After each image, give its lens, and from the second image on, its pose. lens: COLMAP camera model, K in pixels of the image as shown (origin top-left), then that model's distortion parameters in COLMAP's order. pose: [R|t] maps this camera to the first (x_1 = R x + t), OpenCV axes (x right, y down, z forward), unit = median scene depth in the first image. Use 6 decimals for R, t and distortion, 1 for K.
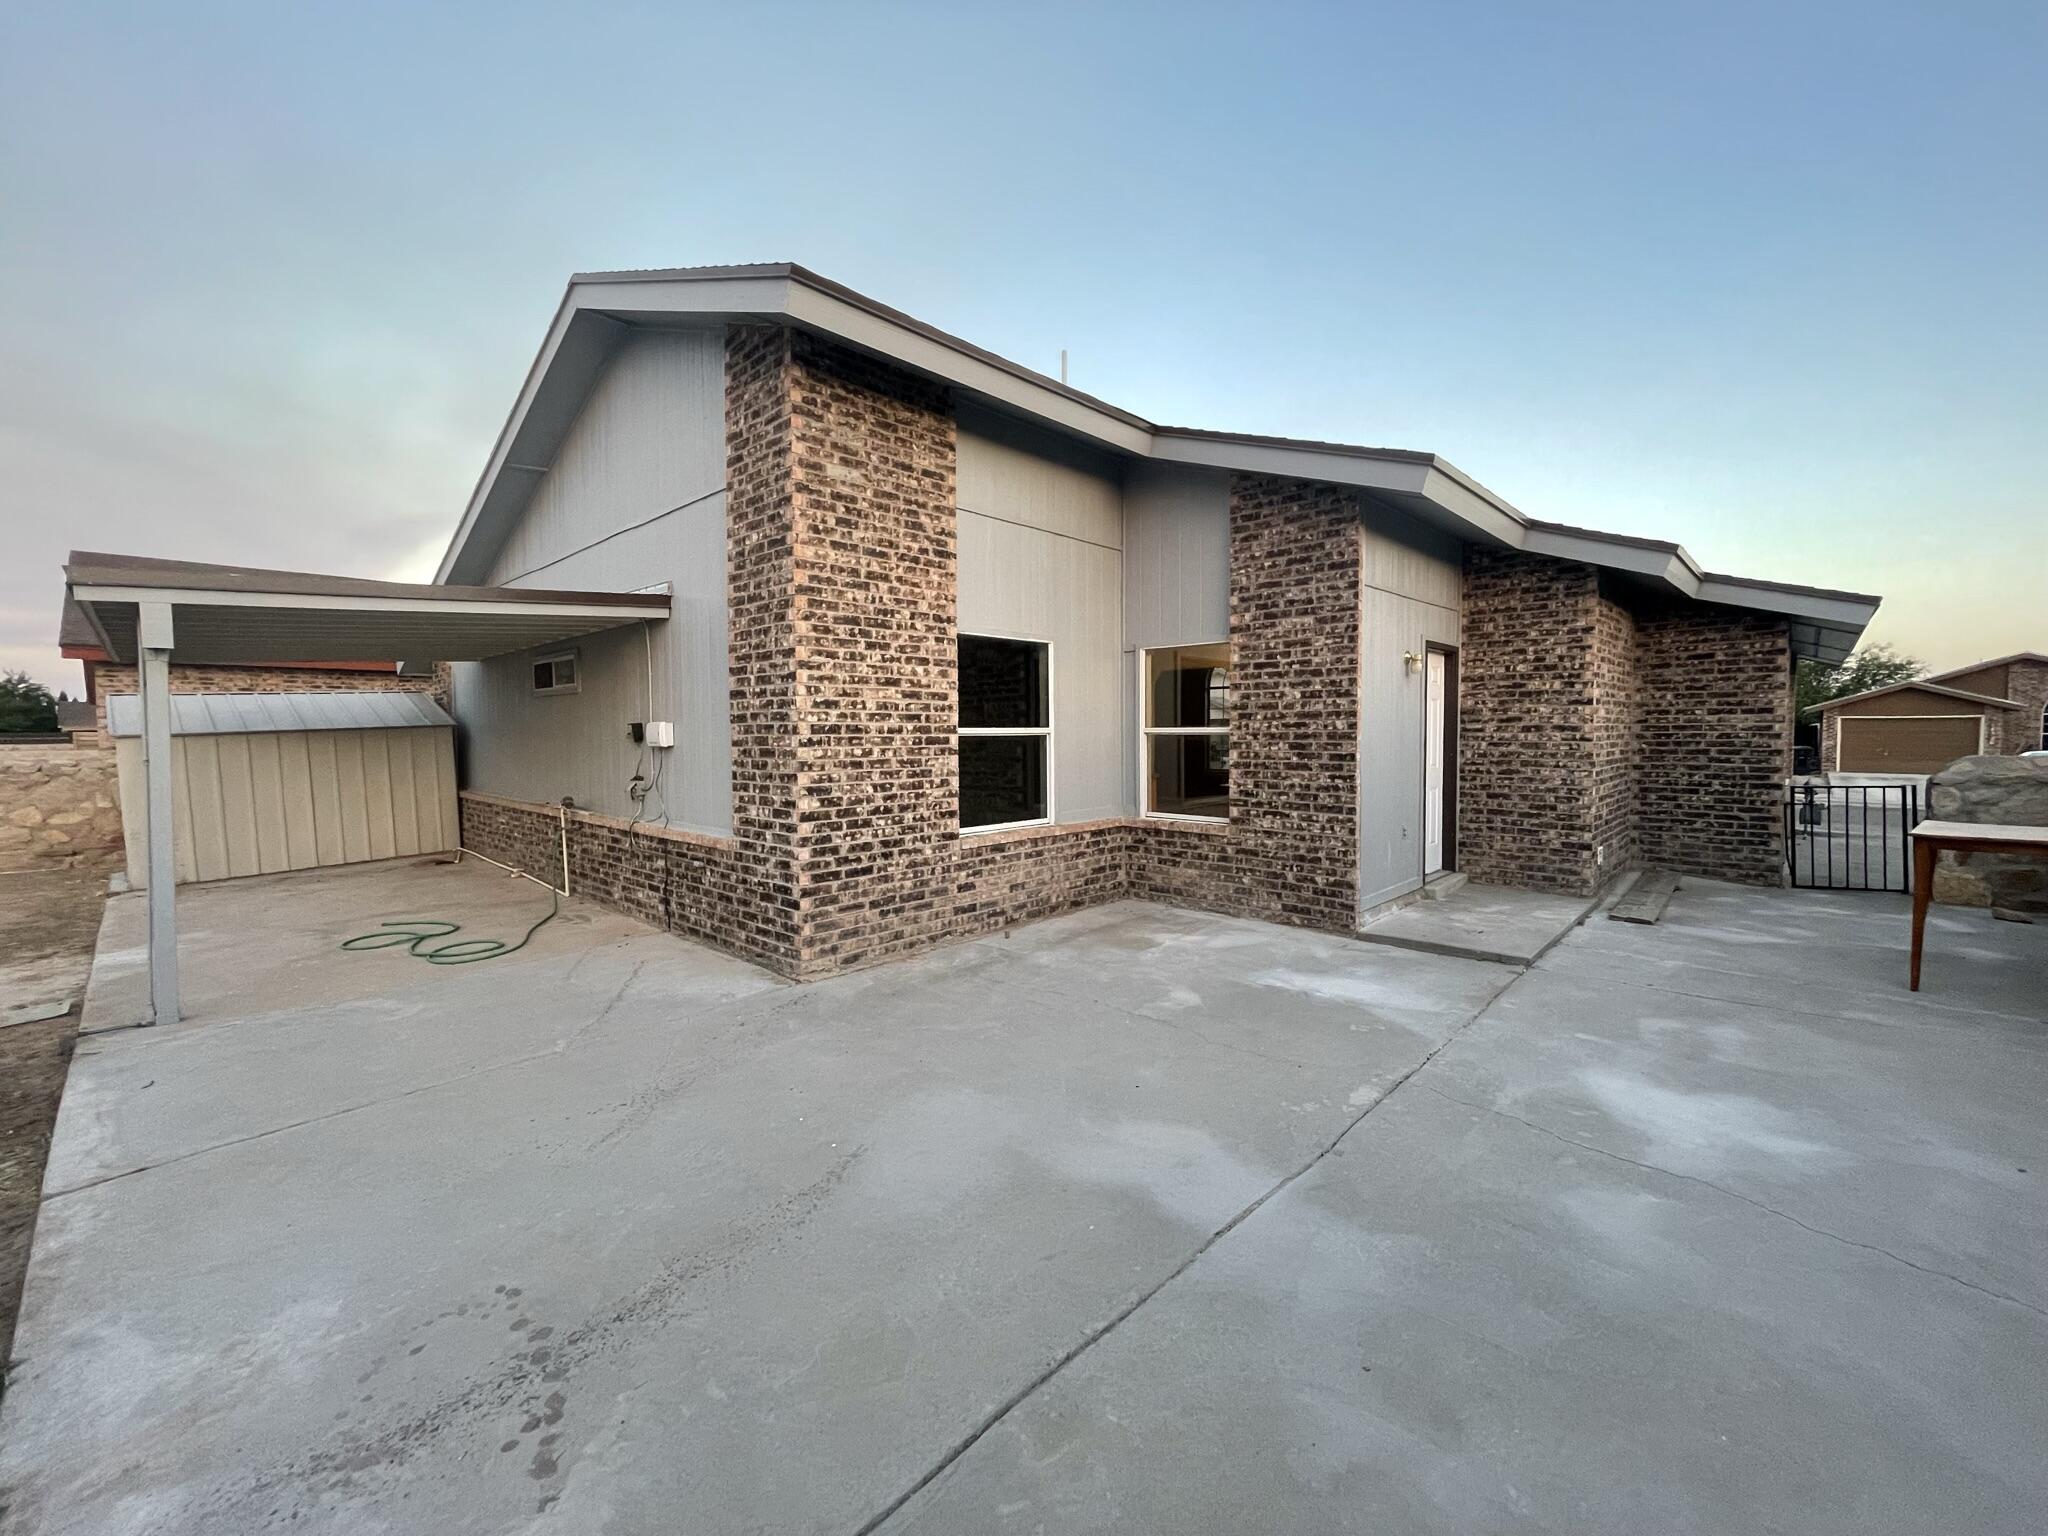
lens RADIAL K [[828.8, 0, 1005.4], [0, 828.8, 760.4], [0, 0, 1]] dist [0.001391, 0.001435]
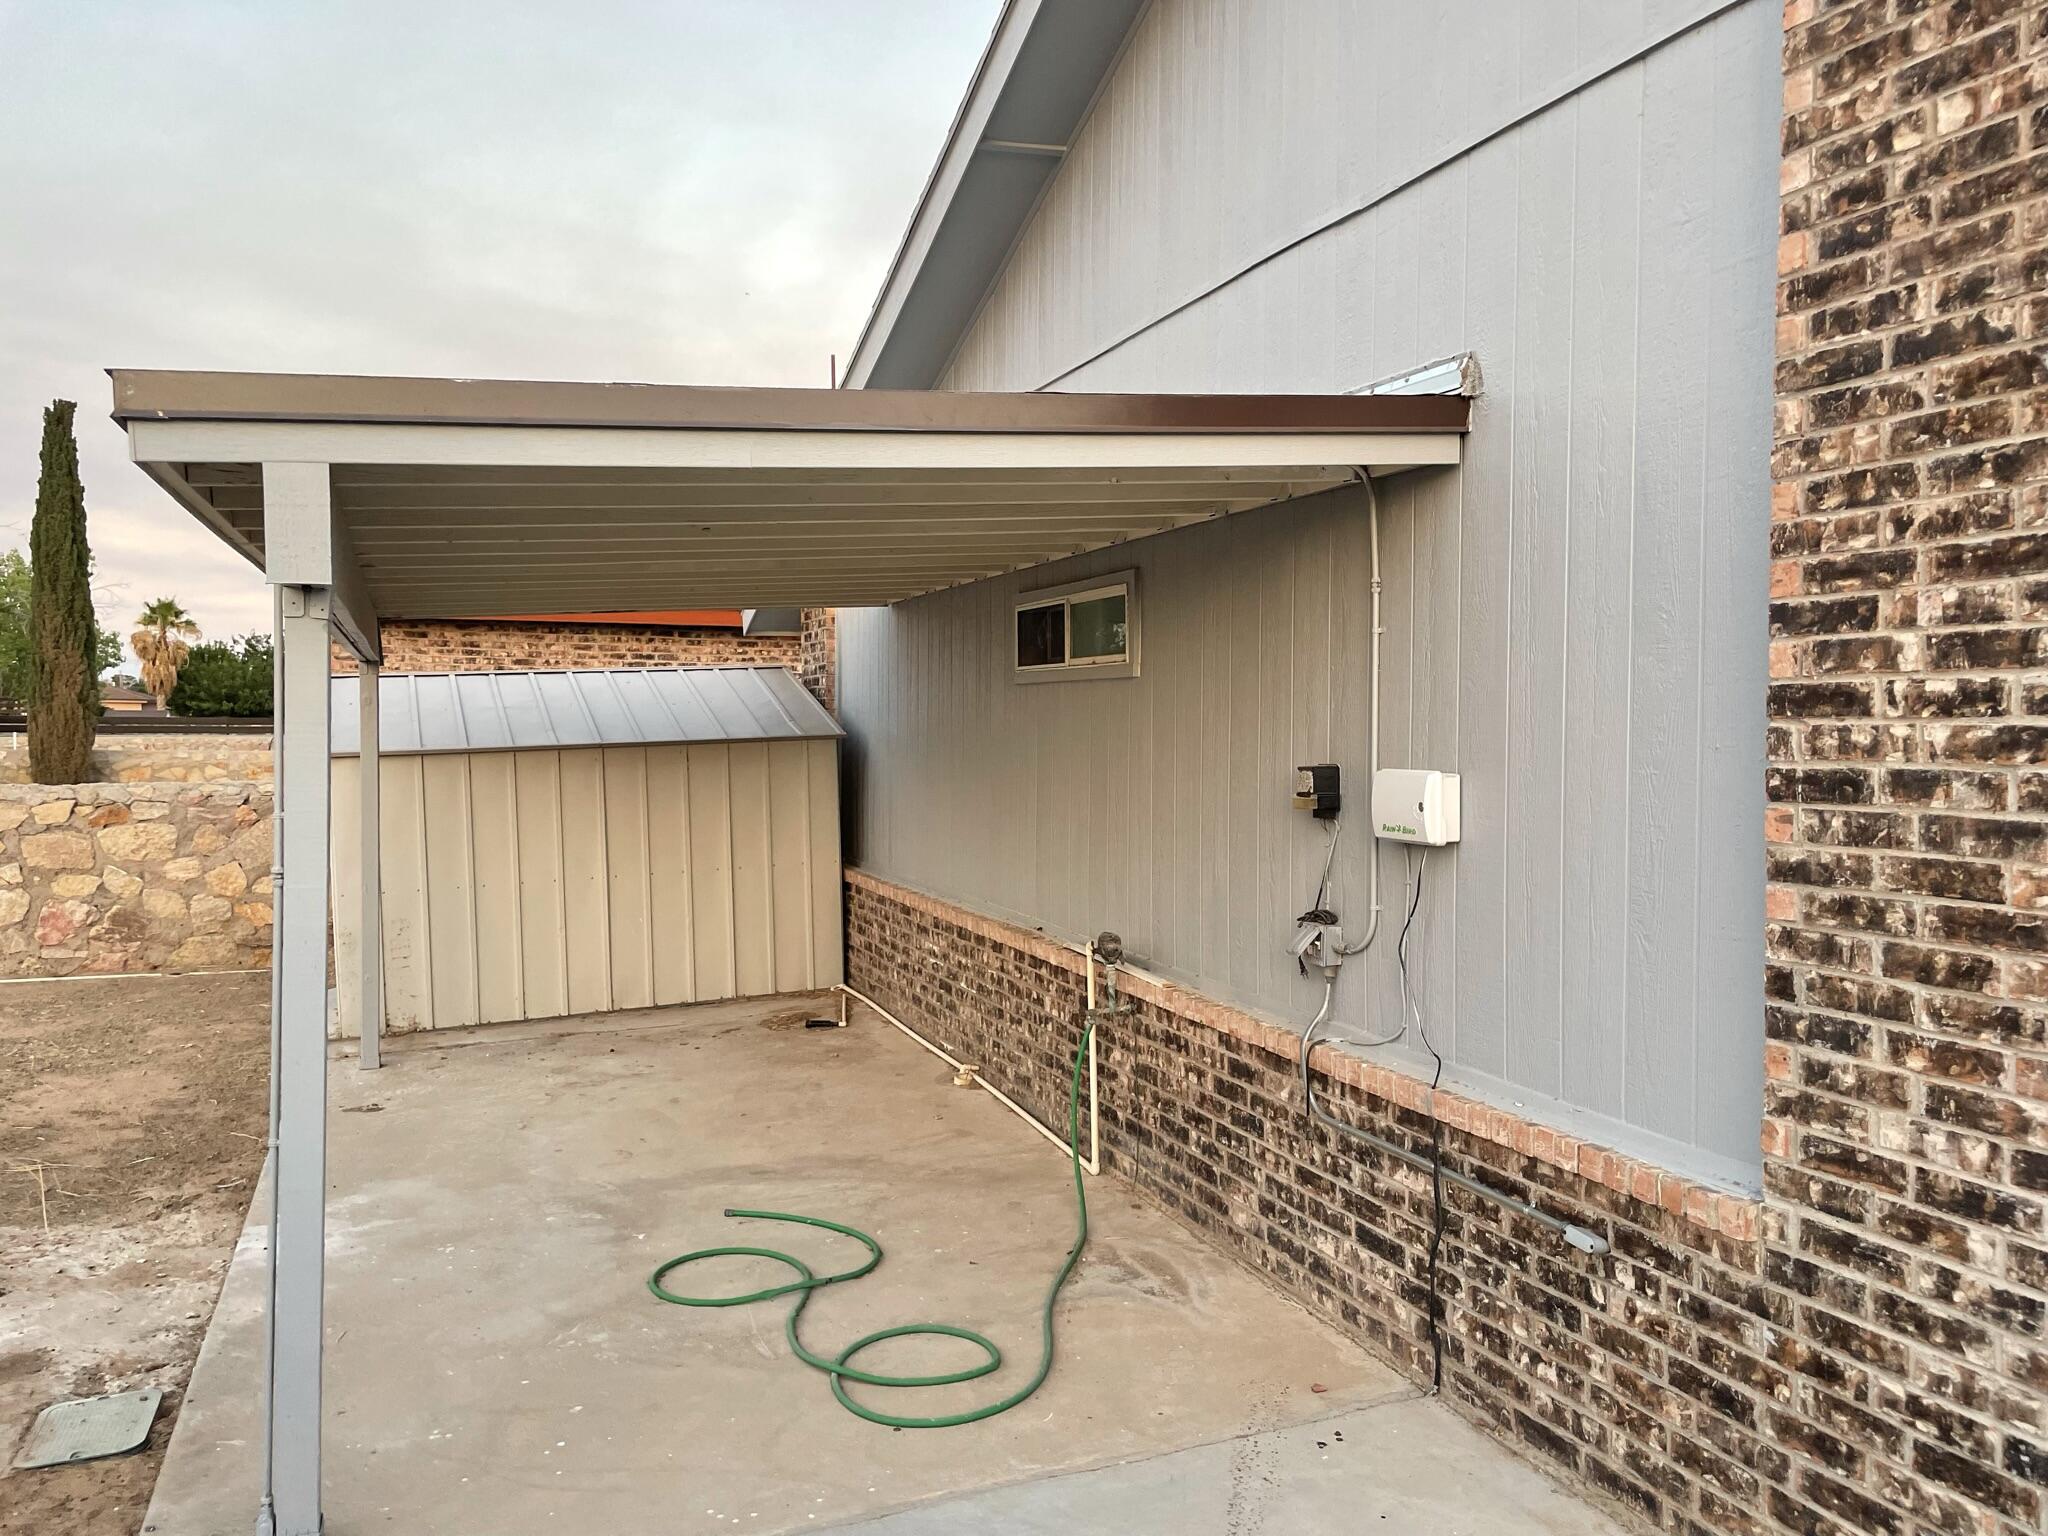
lens RADIAL K [[1531.0, 0, 1035.1], [0, 1531.0, 767.7], [0, 0, 1]] dist [0.033511, -0.002860]
pose [[0.910648, 0.024444, -0.412460, -0.294252], [-0.027293, 0.999627, -0.001017, -0.041648], [0.412281, 0.012183, 0.910975, 0.350563]]
